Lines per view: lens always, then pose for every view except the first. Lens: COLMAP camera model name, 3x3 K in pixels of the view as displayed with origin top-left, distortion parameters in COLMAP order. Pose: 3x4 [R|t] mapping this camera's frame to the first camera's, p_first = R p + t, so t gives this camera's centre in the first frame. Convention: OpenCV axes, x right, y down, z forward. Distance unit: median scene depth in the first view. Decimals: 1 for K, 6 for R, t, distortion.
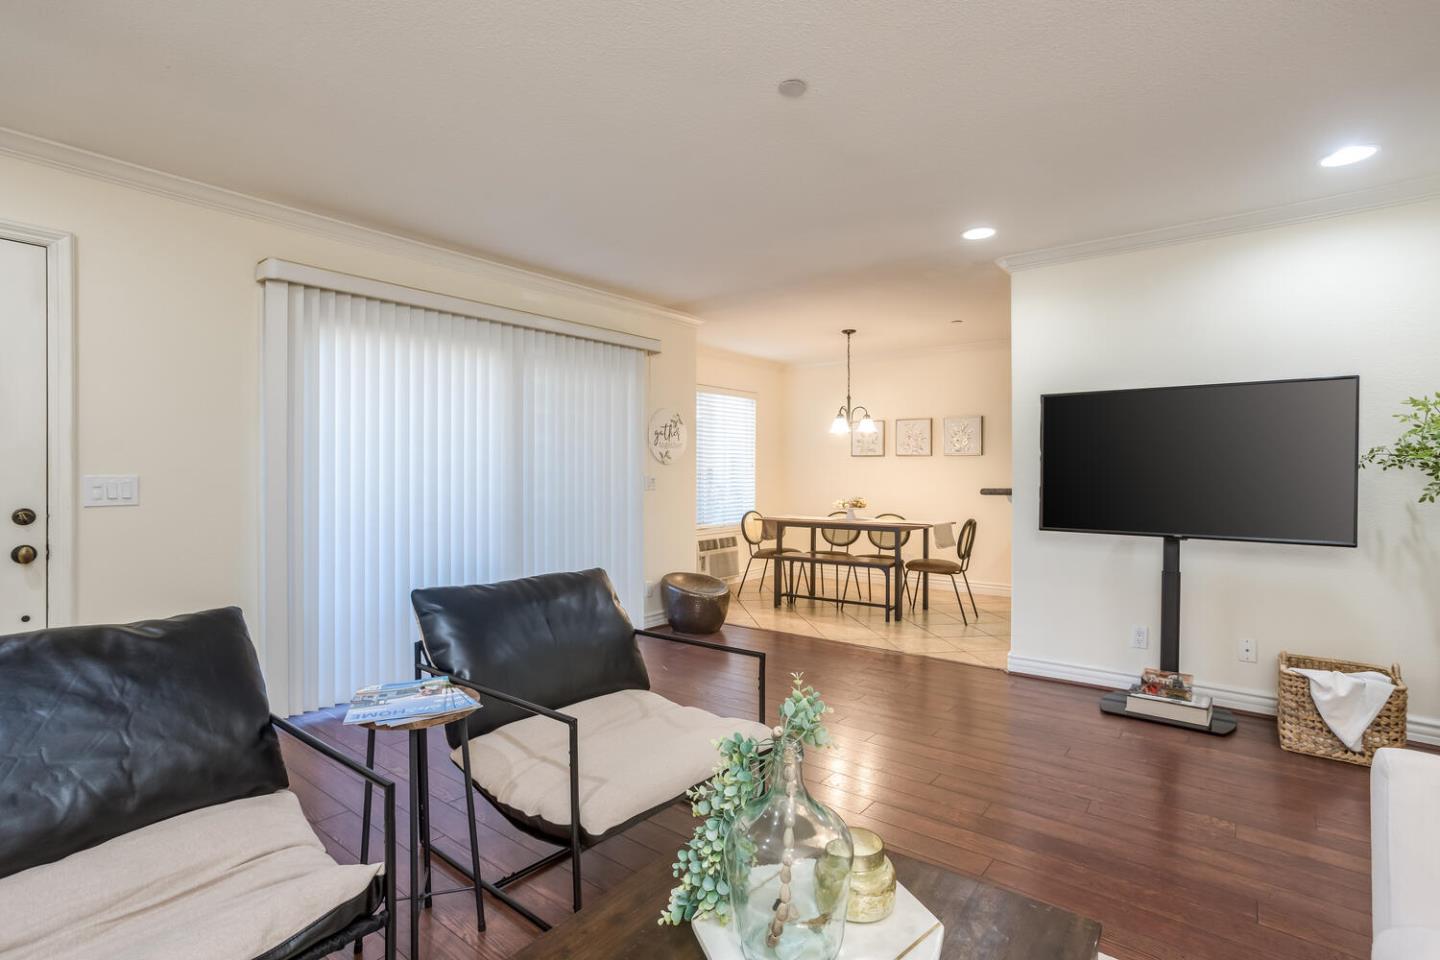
lens RADIAL K [[709.9, 0, 712.6], [0, 709.9, 469.7], [0, 0, 1]] dist [-0.003379, 0.001240]
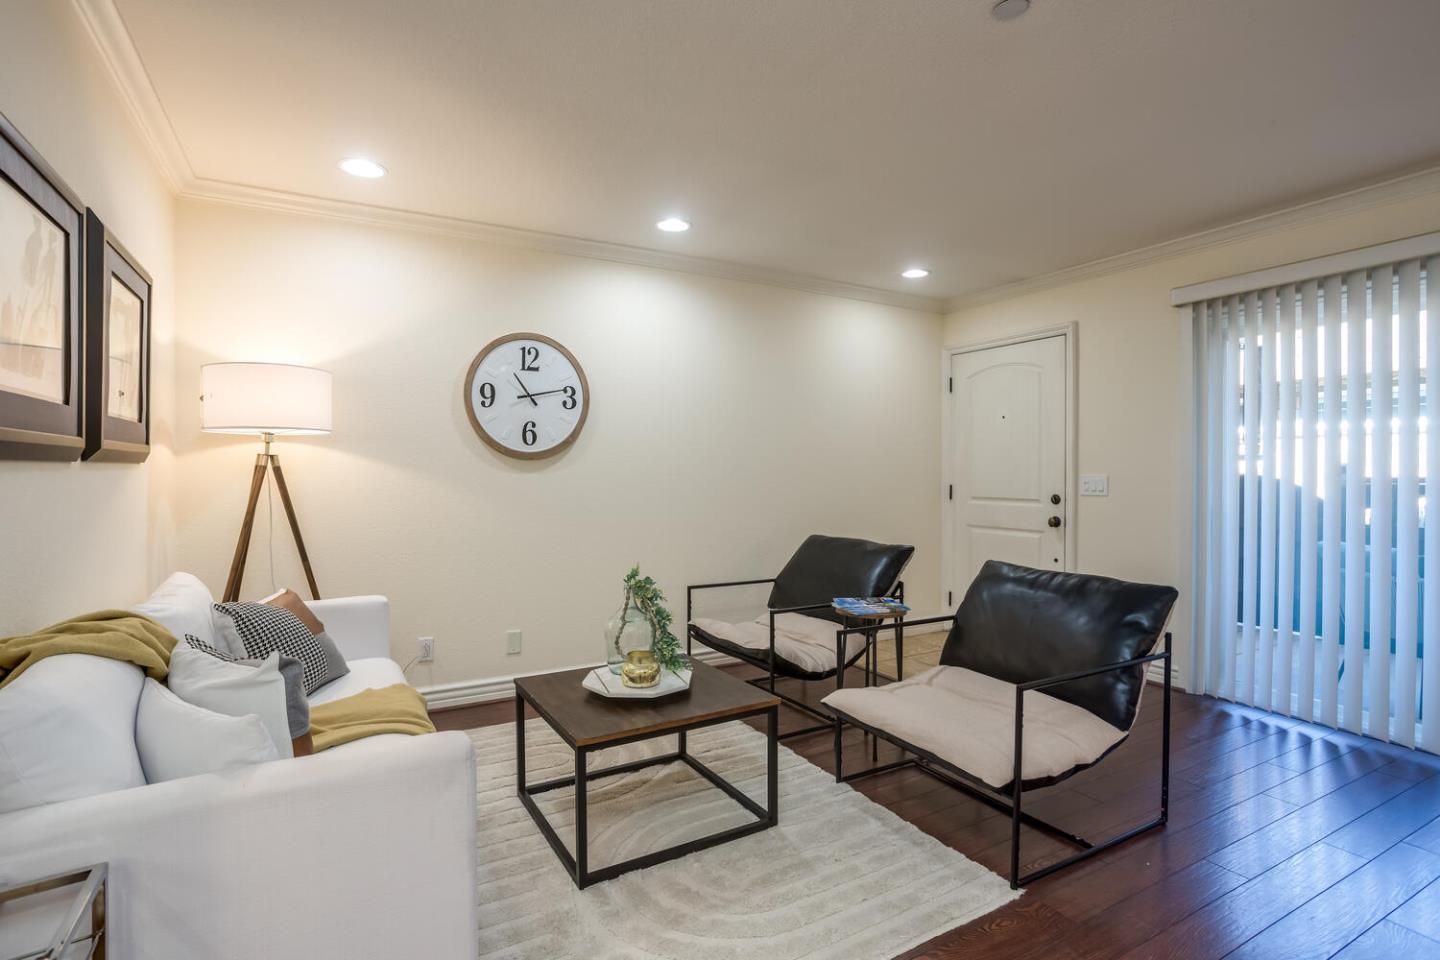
lens RADIAL K [[709.9, 0, 712.6], [0, 709.9, 469.7], [0, 0, 1]] dist [-0.003379, 0.001240]
pose [[-0.390883, -0.004344, -0.920430, 0.722454], [-0.004946, 0.999984, -0.002619, 0.004363], [0.920427, 0.003529, -0.390898, 0.746114]]
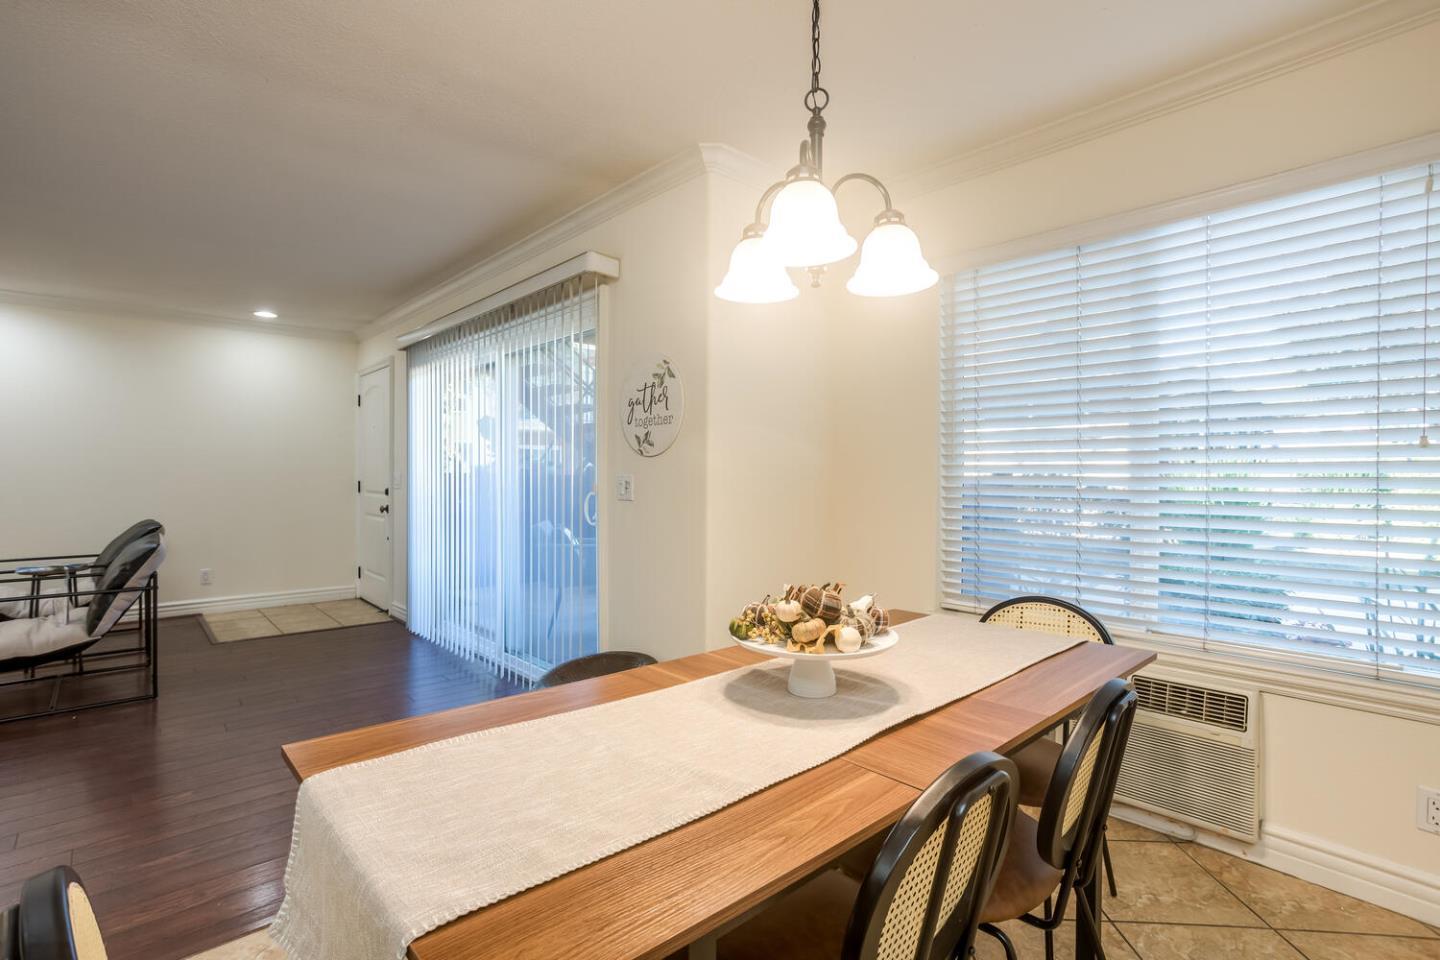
lens RADIAL K [[709.9, 0, 712.6], [0, 709.9, 469.7], [0, 0, 1]] dist [-0.003379, 0.001240]
pose [[-0.189210, -0.002565, -0.981933, 0.807715], [0.003321, 0.999989, -0.003252, 0.008883], [0.981931, -0.003877, -0.189199, 1.976370]]
